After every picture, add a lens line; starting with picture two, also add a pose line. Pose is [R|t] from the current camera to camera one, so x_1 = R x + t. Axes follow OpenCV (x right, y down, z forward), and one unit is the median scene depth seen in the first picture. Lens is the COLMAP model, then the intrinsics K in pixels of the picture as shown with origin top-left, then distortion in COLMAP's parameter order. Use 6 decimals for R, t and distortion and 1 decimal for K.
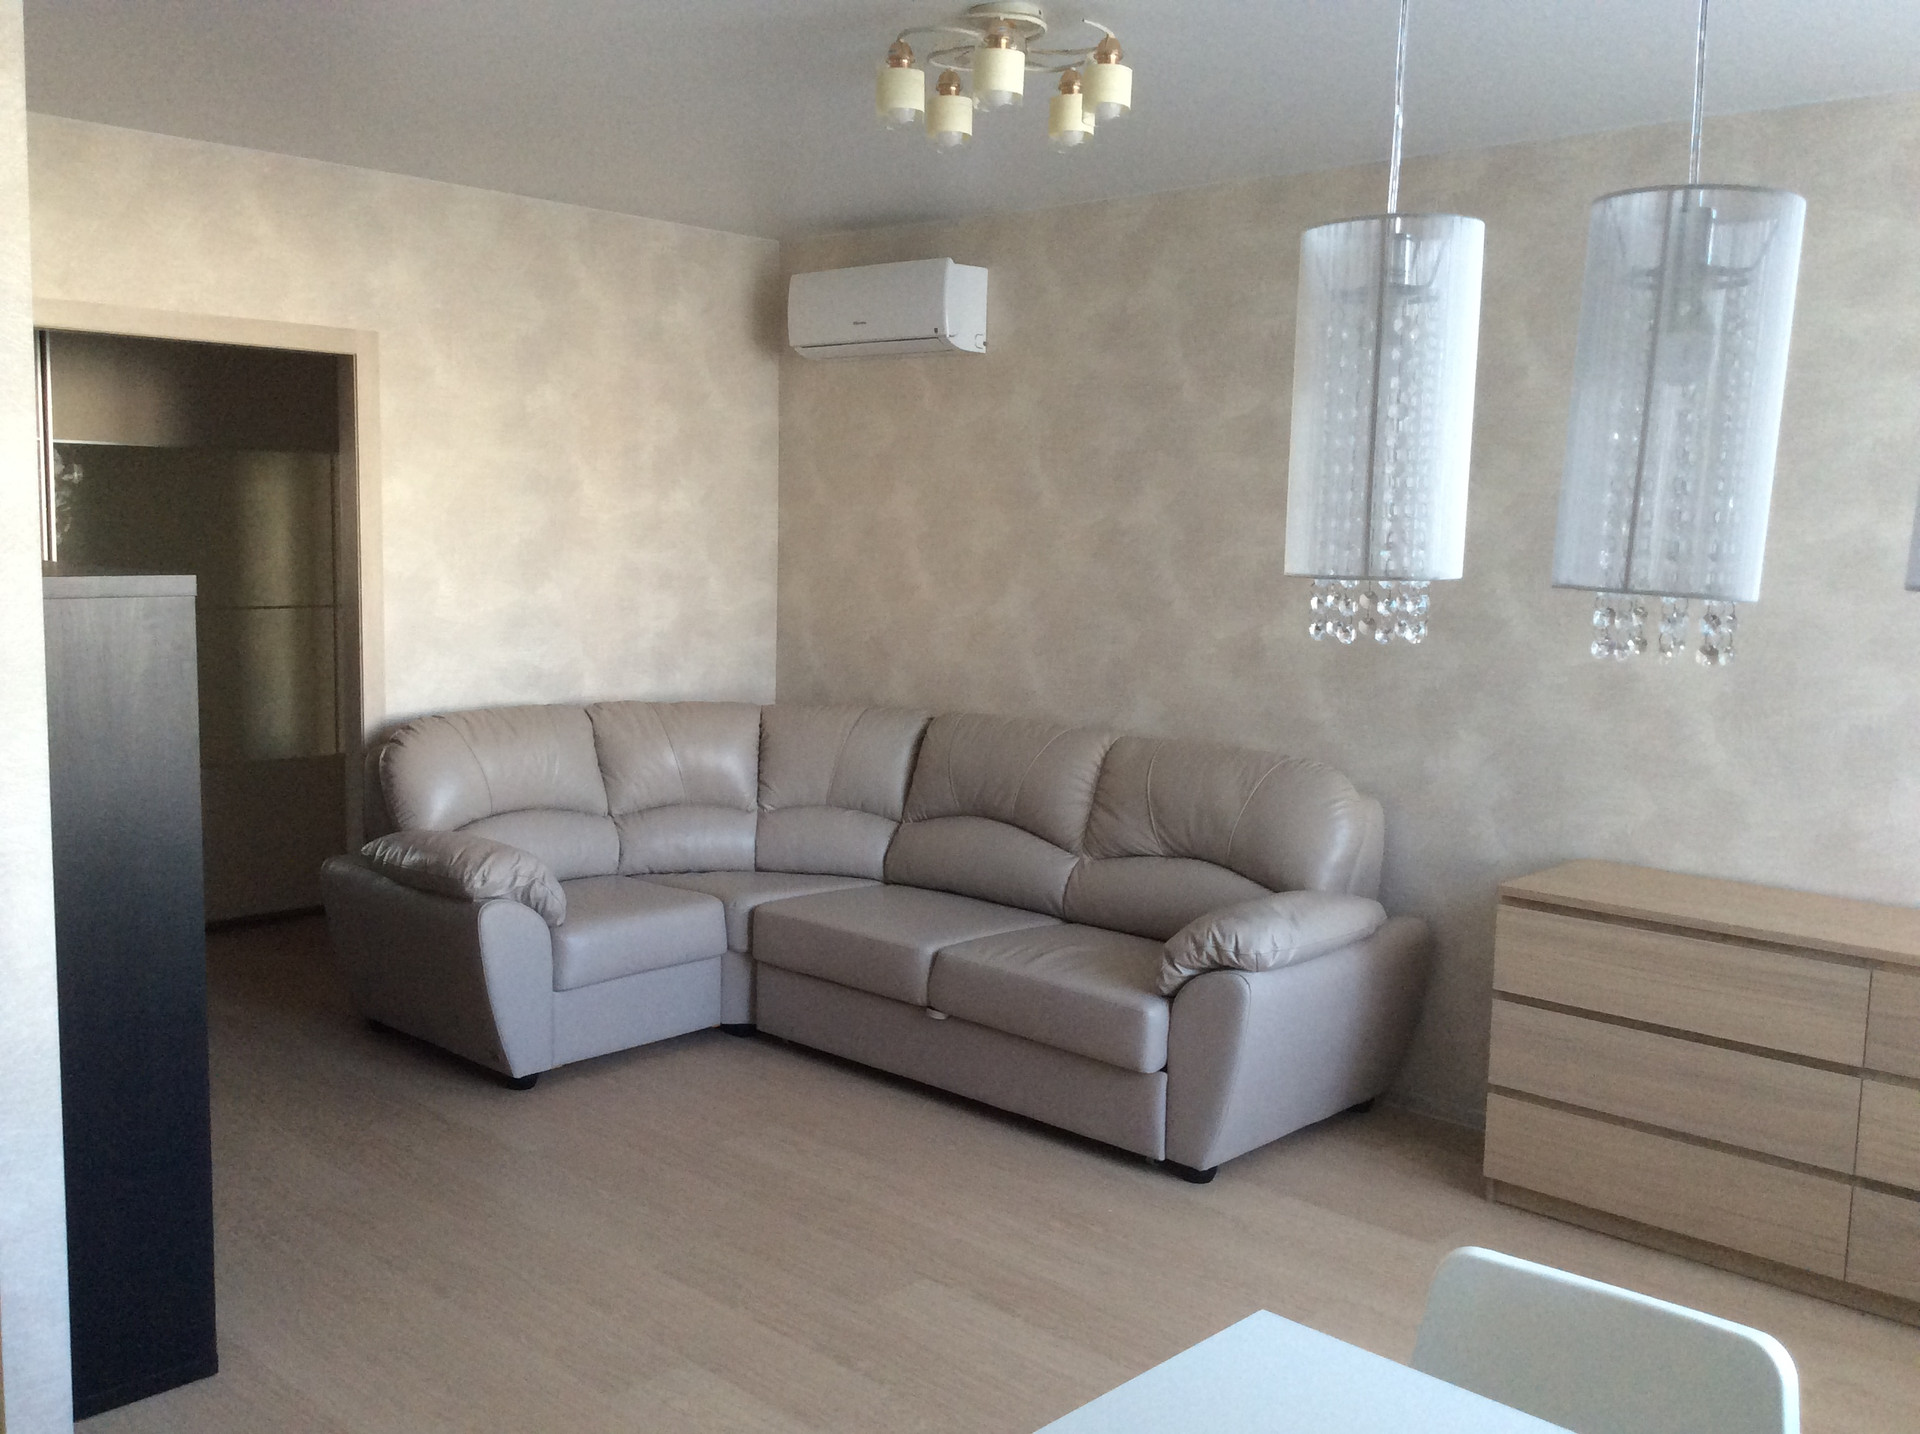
lens RADIAL K [[1739.8, 0, 960.0], [0, 1739.8, 717.0], [0, 0, 1]] dist [0.131093, -0.253475]
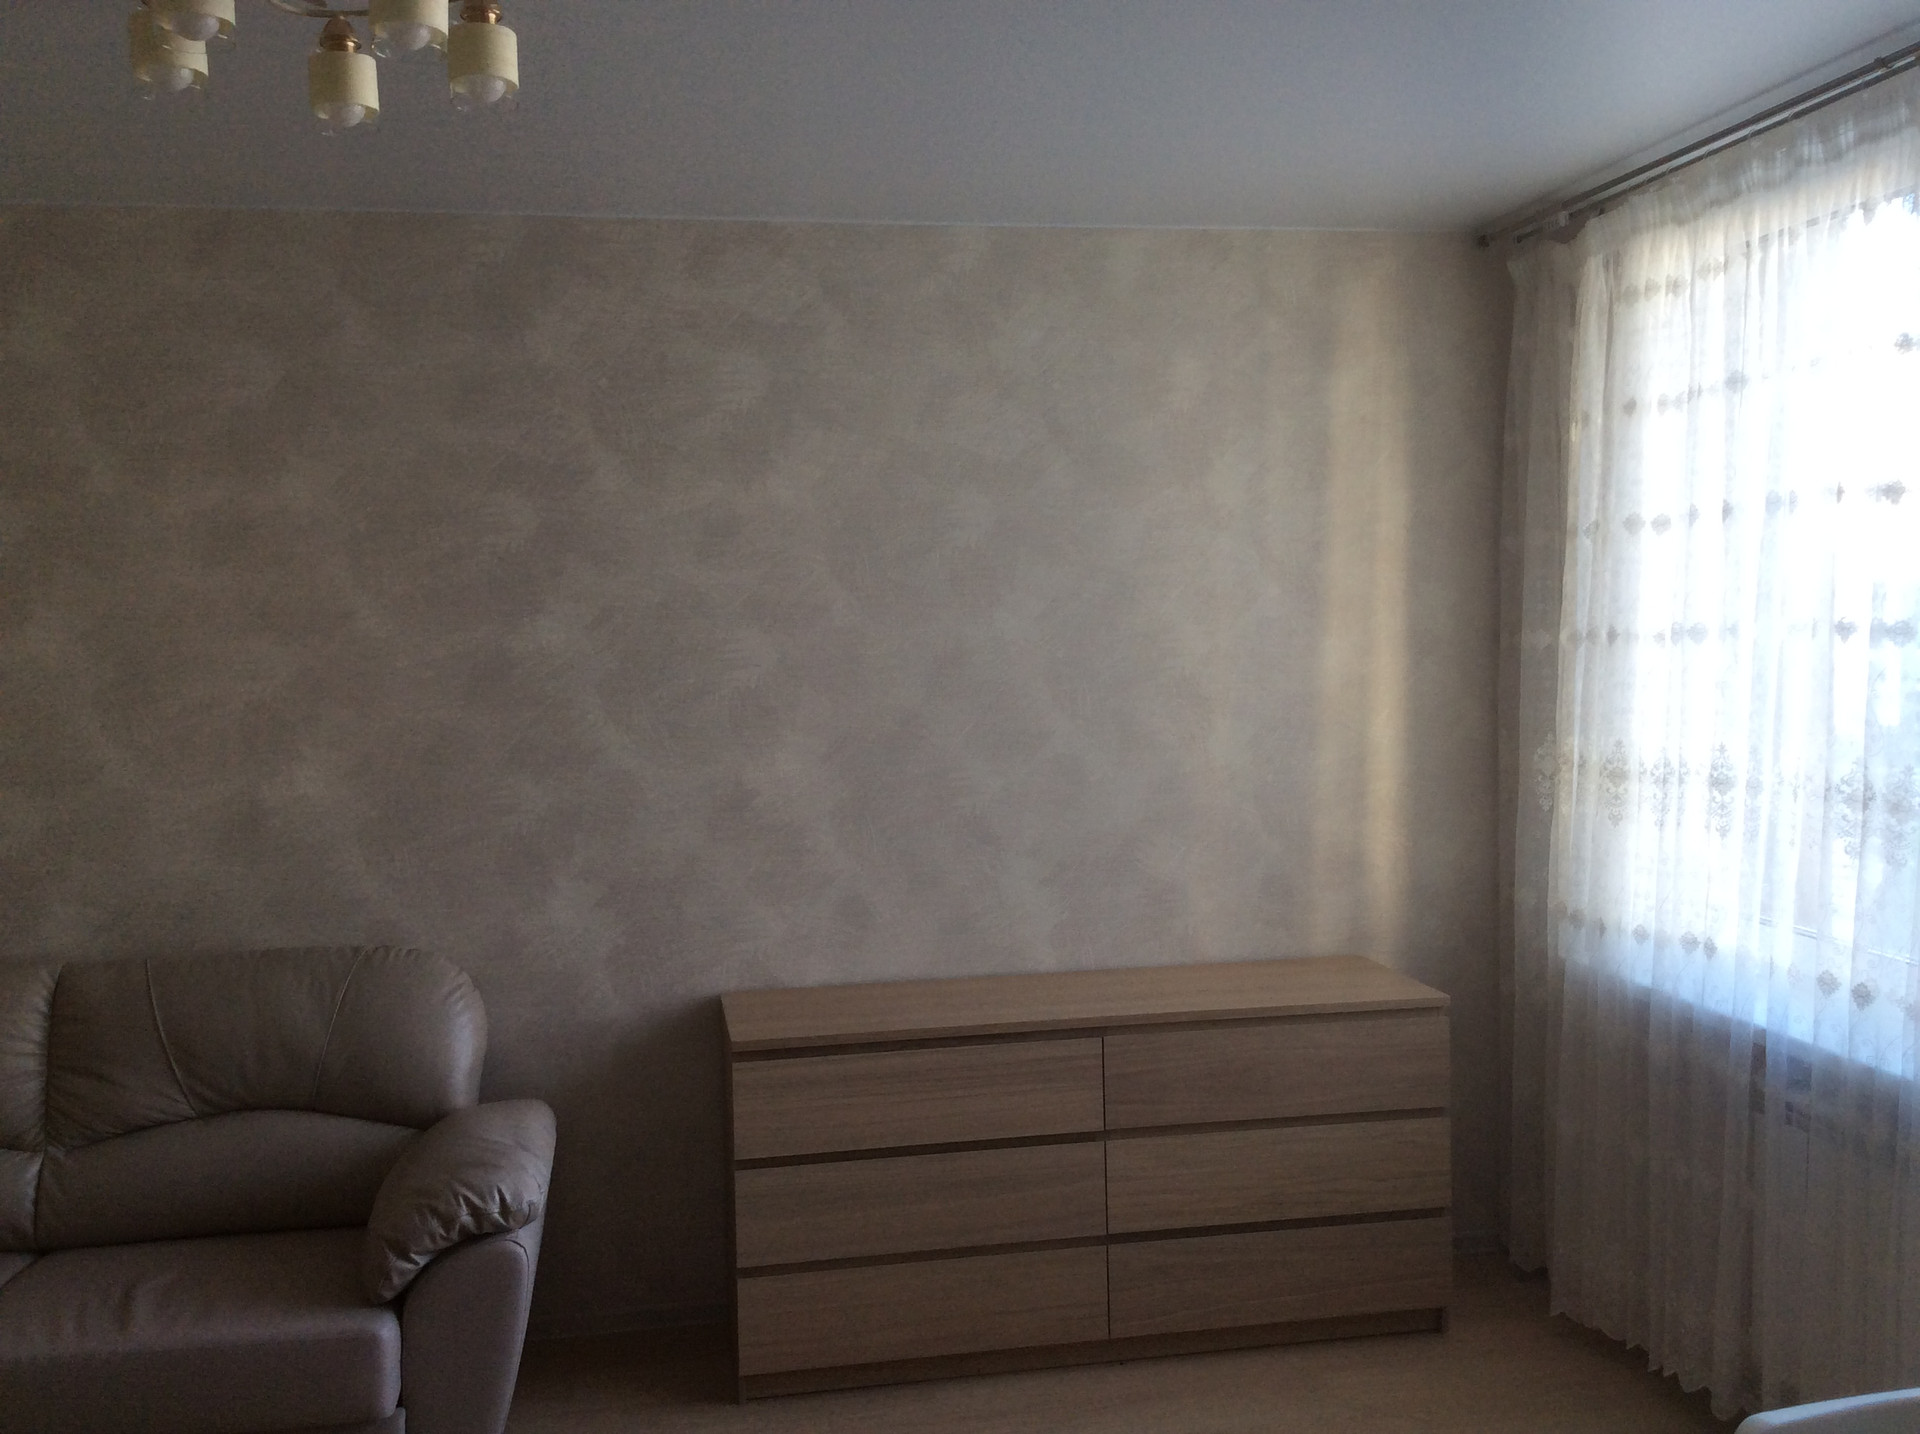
lens RADIAL K [[1739.8, 0, 960.0], [0, 1739.8, 717.0], [0, 0, 1]] dist [0.131093, -0.253475]
pose [[0.593078, -0.080665, 0.801094, -0.319000], [0.126901, 0.991898, 0.005928, -0.057780], [-0.795081, 0.098144, 0.598510, 0.355747]]
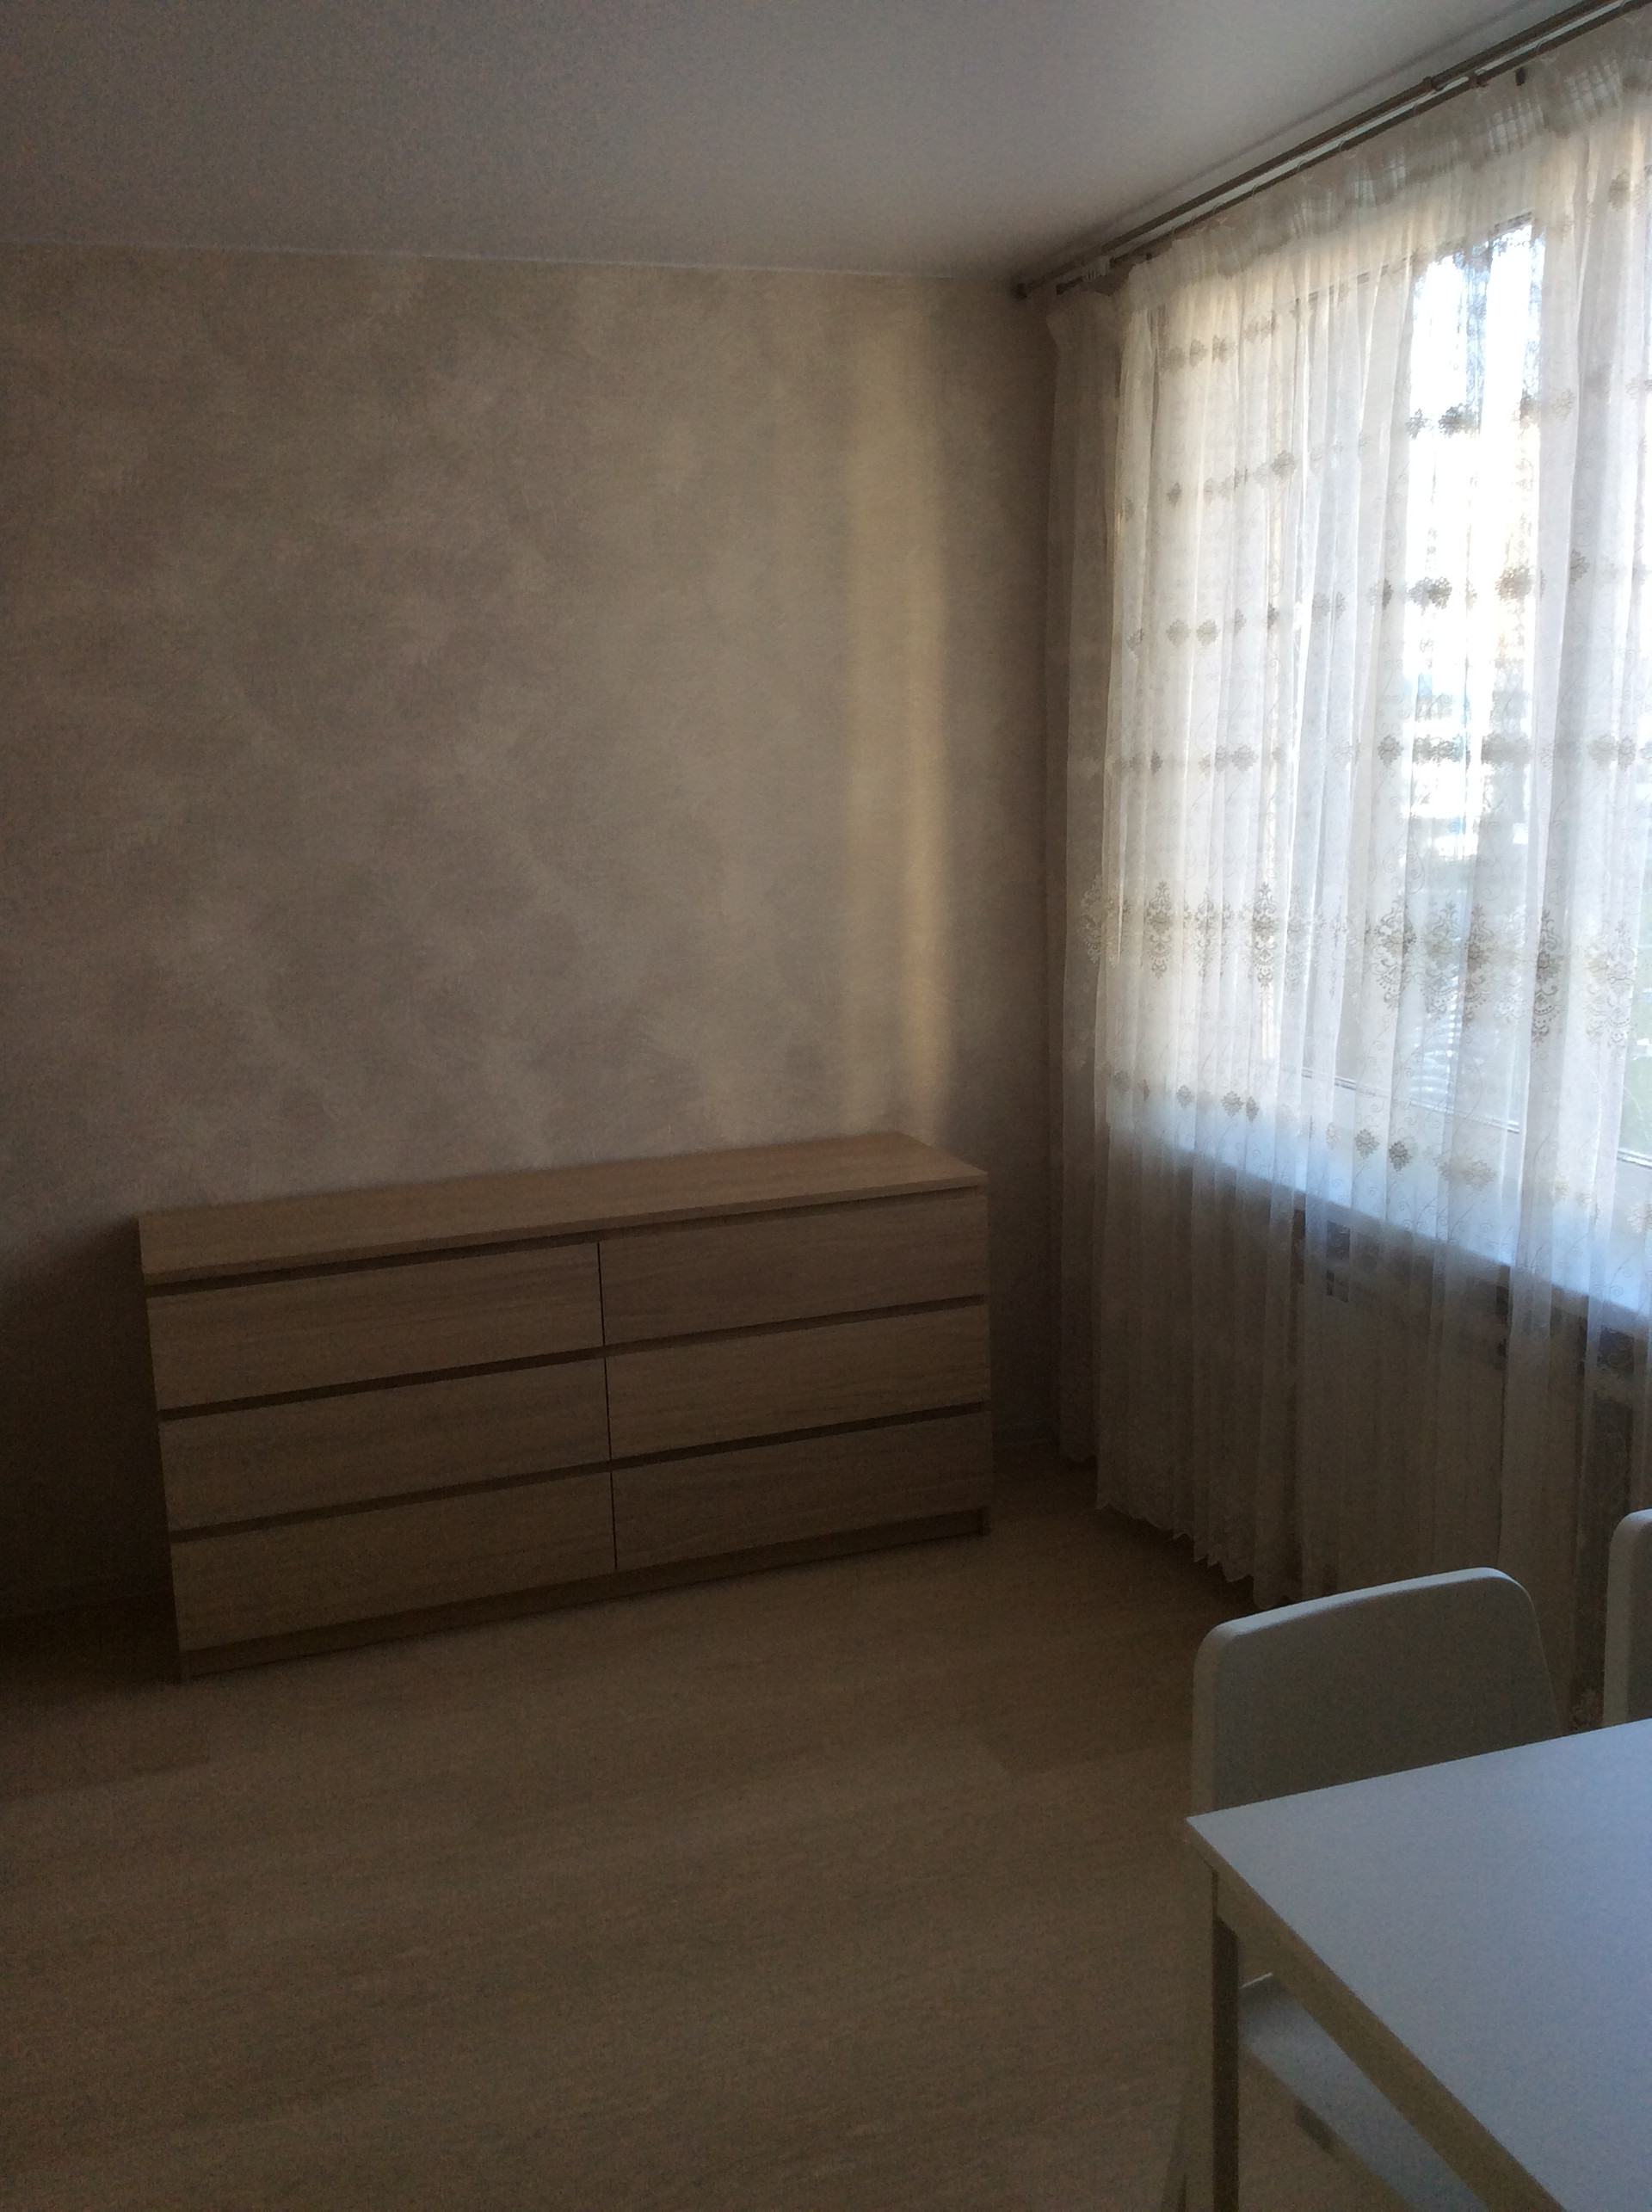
lens RADIAL K [[2004.5, 0, 821.3], [0, 2004.5, 1097.6], [0, 0, 1]] dist [0.131093, -0.253475]
pose [[0.461944, -0.197627, 0.864610, -0.285213], [0.149244, 0.978278, 0.143871, -0.057047], [-0.874262, 0.062578, 0.481404, 0.327940]]
